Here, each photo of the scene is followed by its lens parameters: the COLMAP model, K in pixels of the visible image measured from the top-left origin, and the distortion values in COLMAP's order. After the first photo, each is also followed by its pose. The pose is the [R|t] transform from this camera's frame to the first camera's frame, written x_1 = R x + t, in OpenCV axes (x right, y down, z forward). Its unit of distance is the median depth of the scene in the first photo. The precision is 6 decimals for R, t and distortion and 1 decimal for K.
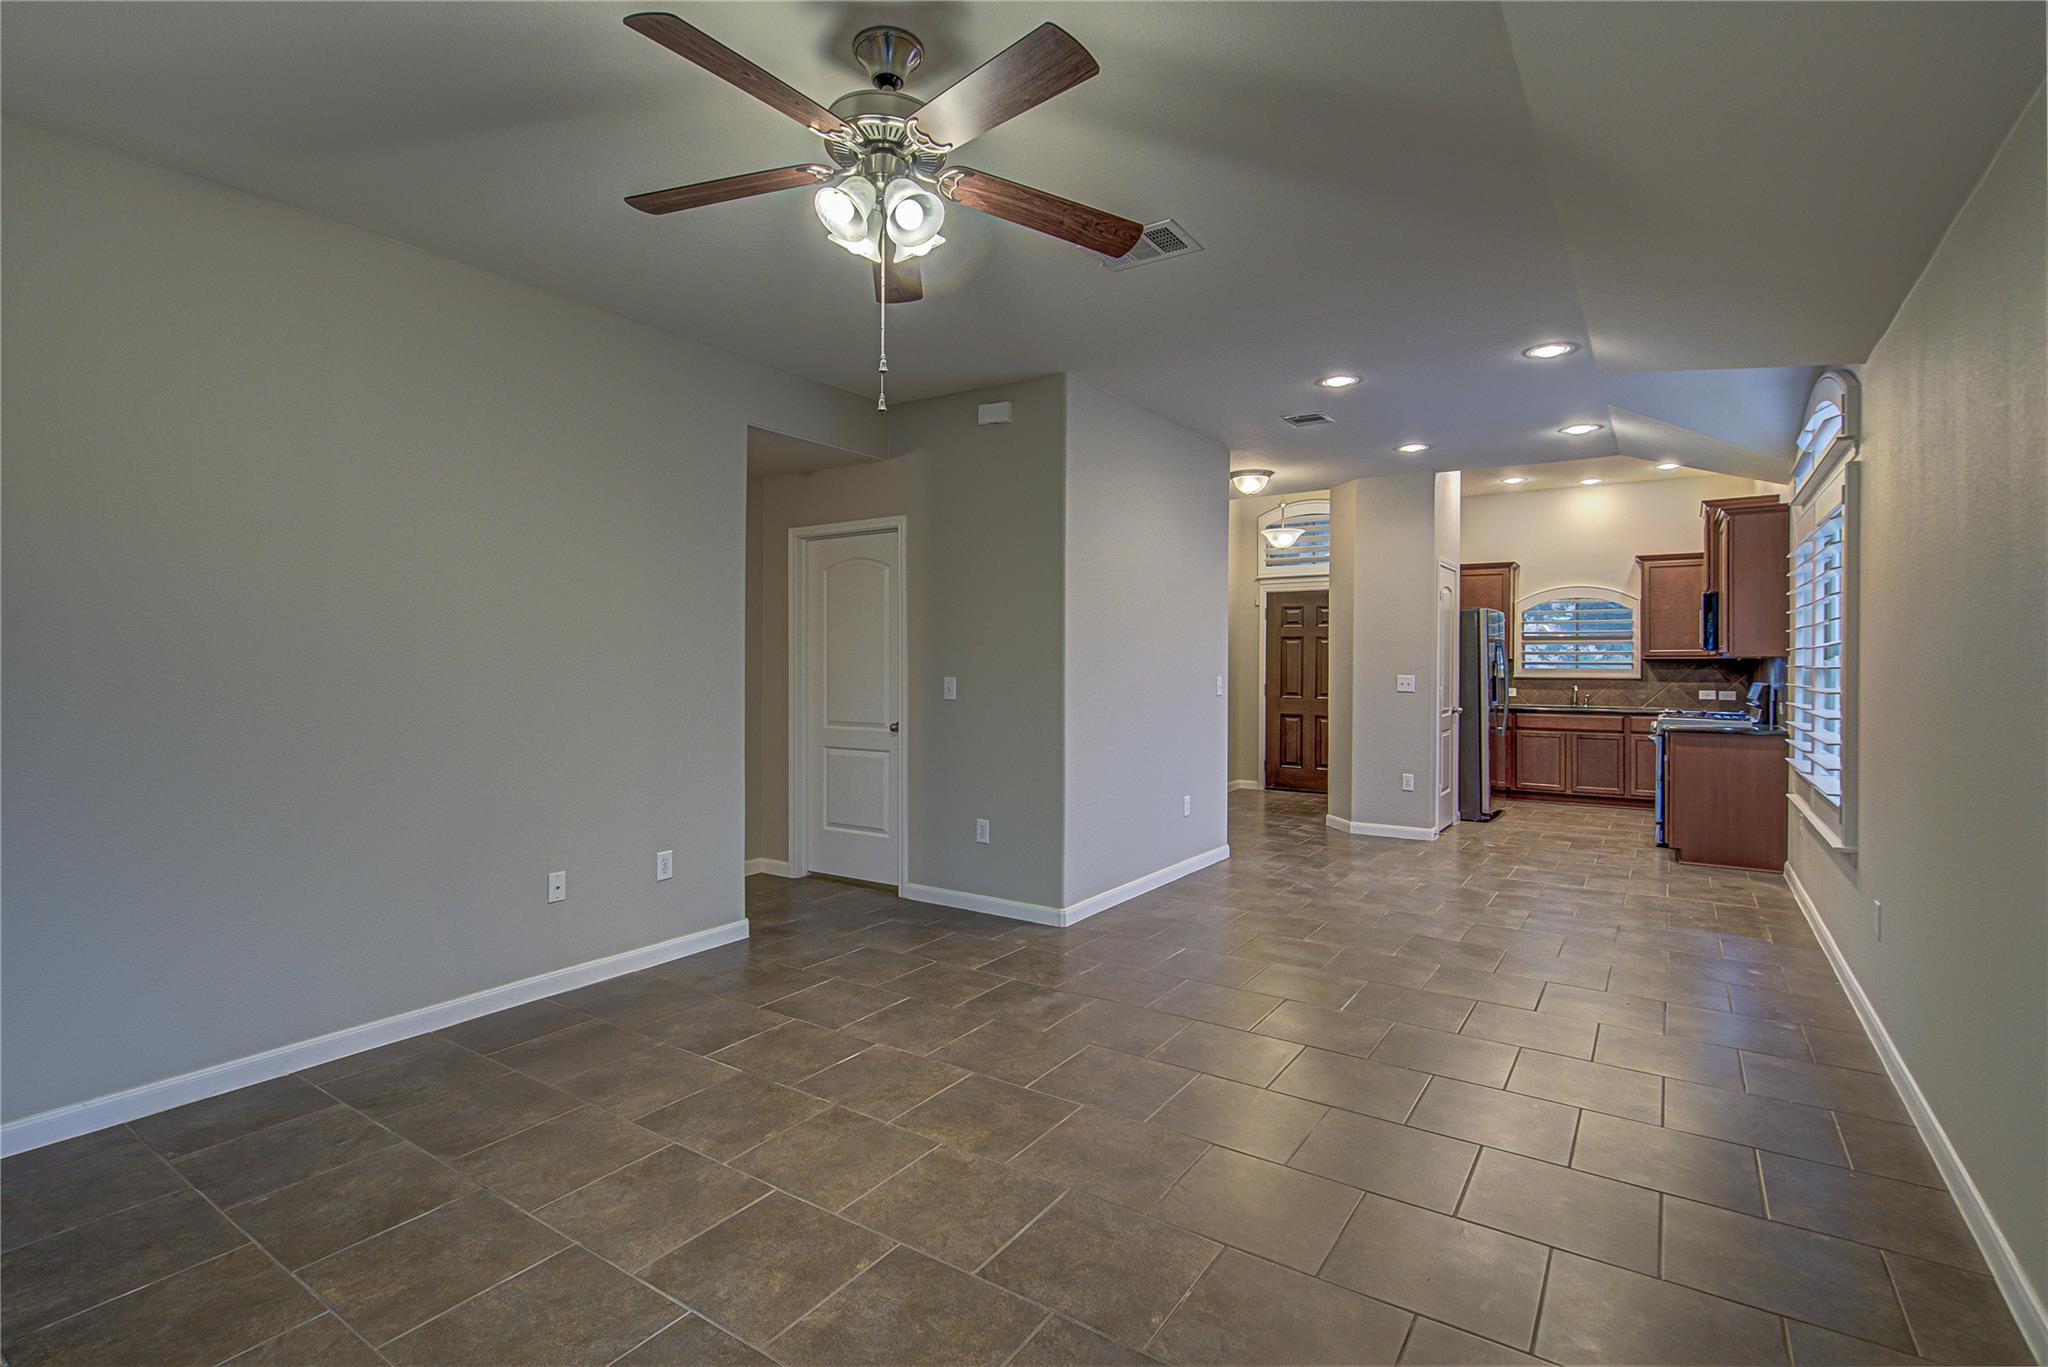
lens RADIAL K [[971.6, 0, 1016.2], [0, 971.6, 665.9], [0, 0, 1]] dist [0.006499, -0.003110]
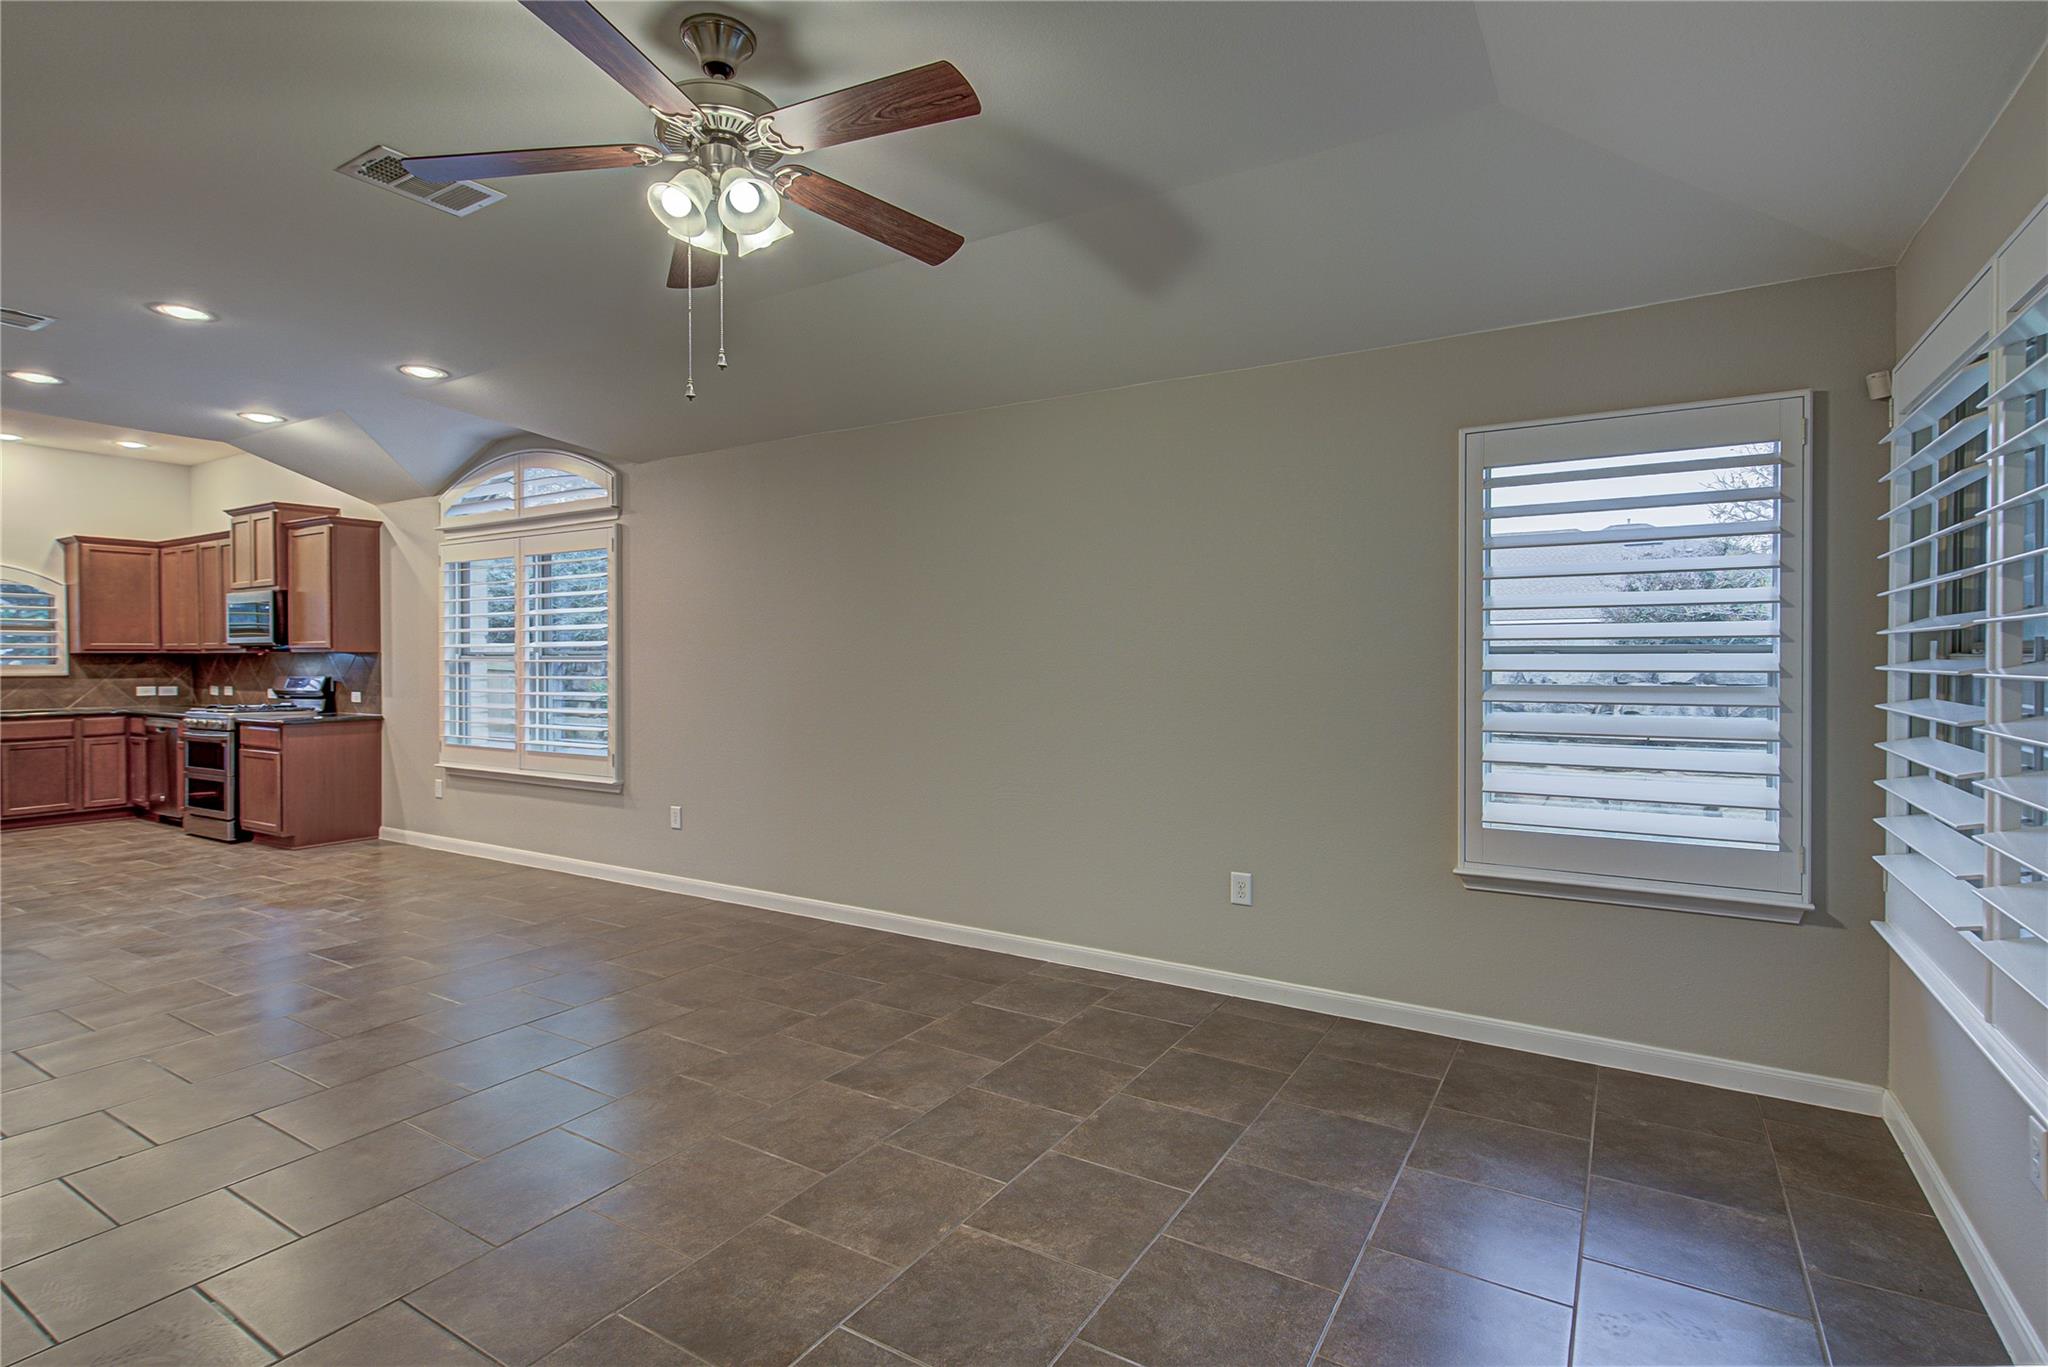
lens RADIAL K [[971.6, 0, 1033.7], [0, 971.6, 669.0], [0, 0, 1]] dist [0.006499, -0.003110]
pose [[-0.054371, -0.013338, 0.998432, -0.289198], [0.002107, 0.999907, 0.013473, -0.002869], [-0.998519, 0.002837, -0.054338, 0.187945]]
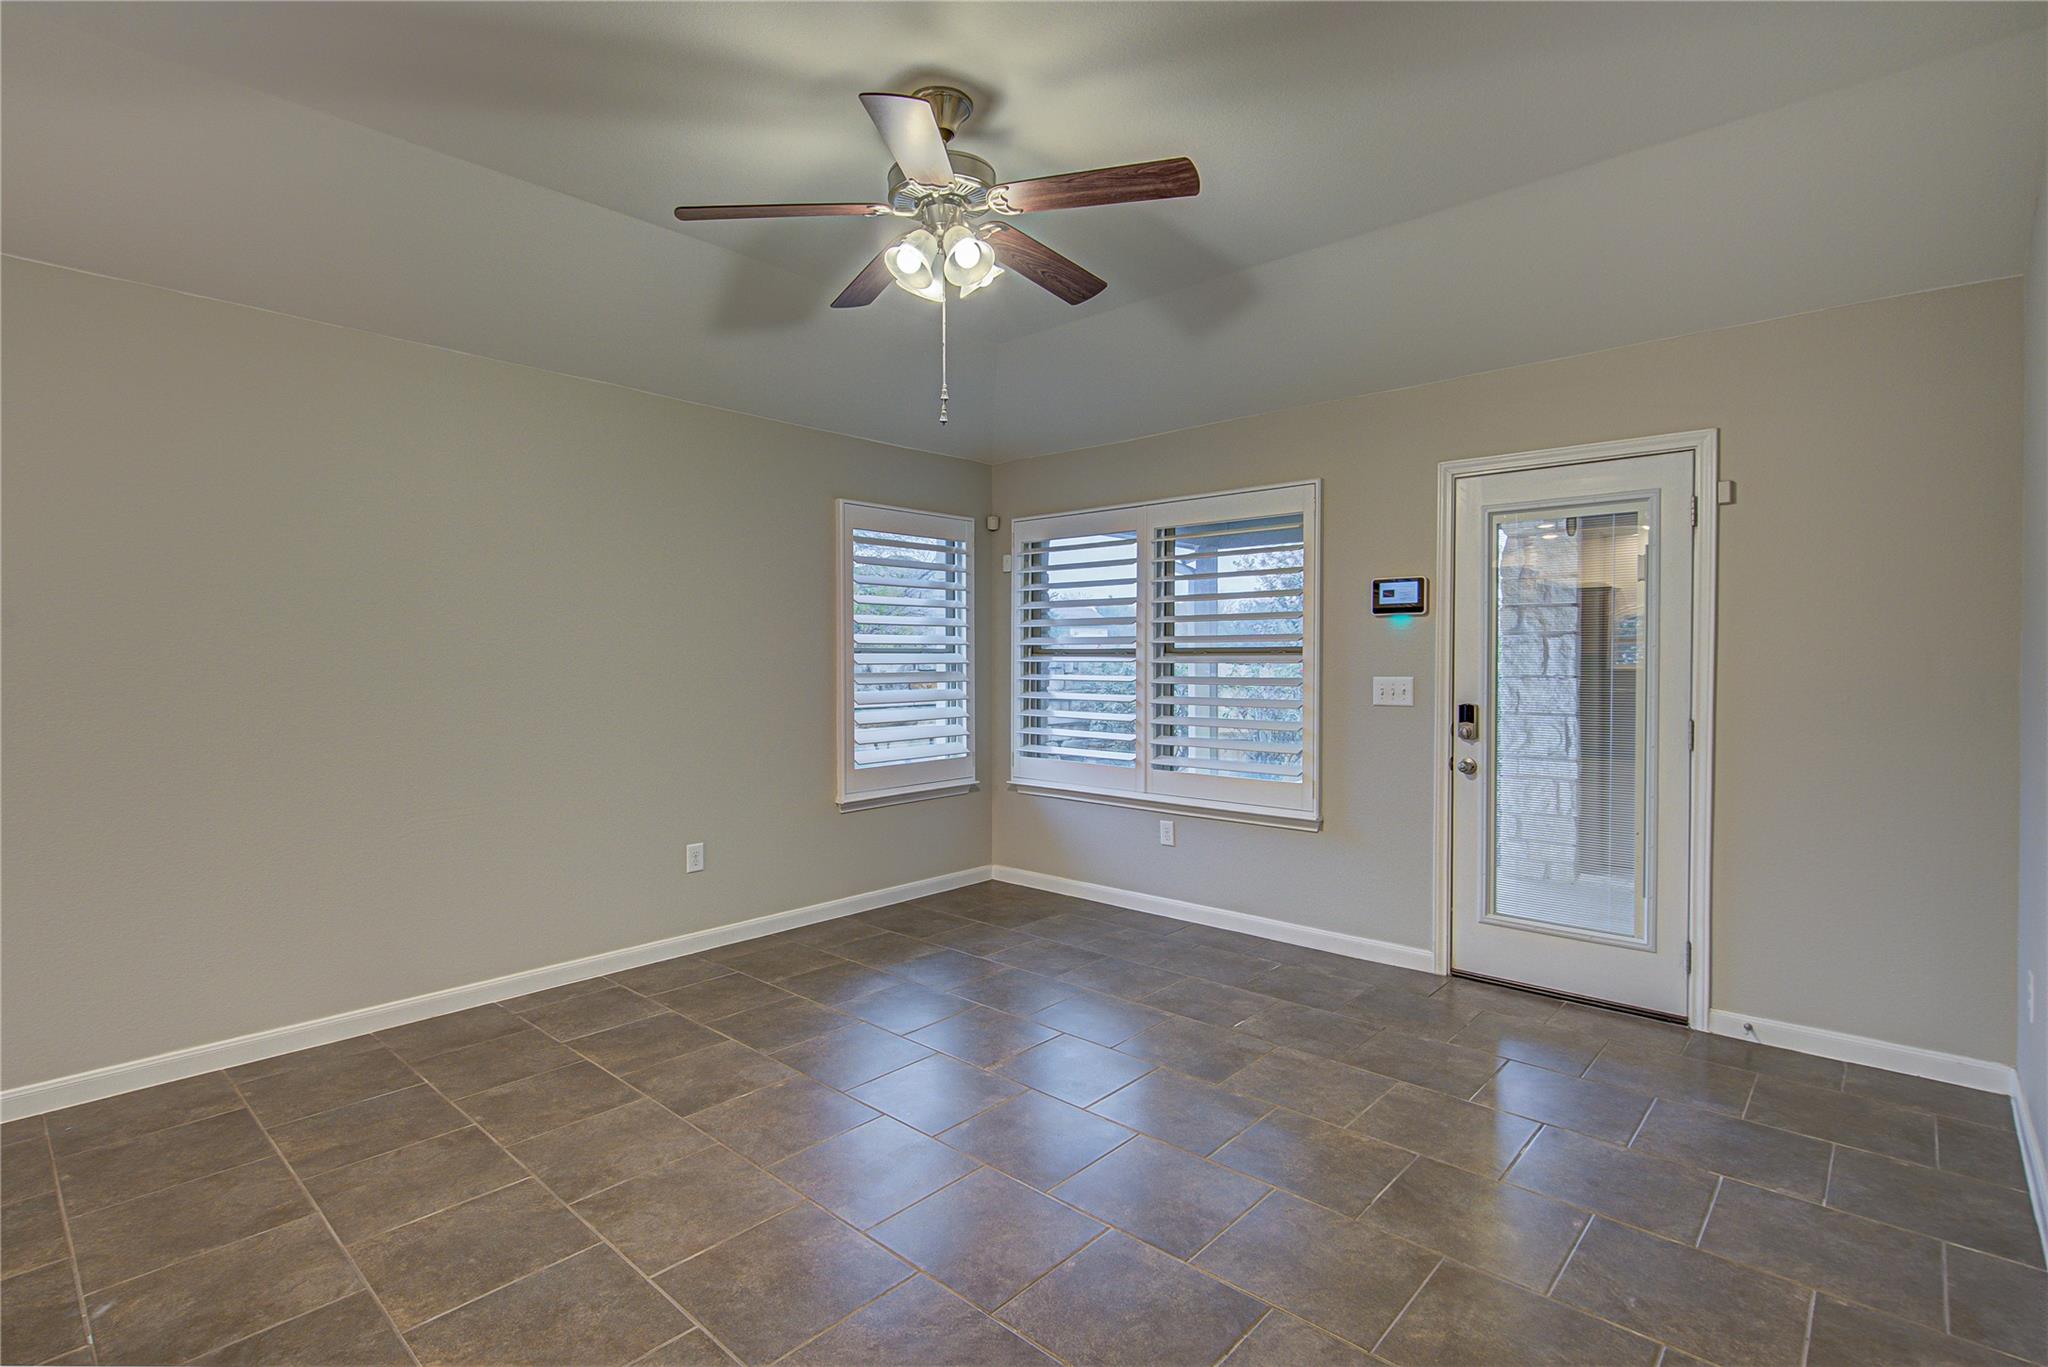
lens RADIAL K [[971.6, 0, 1021.1], [0, 971.6, 667.7], [0, 0, 1]] dist [0.006499, -0.003110]
pose [[-0.991059, -0.005401, 0.133314, -0.094979], [-0.003584, 0.999897, 0.013869, -0.002803], [-0.133375, 0.013267, -0.990977, 0.534718]]
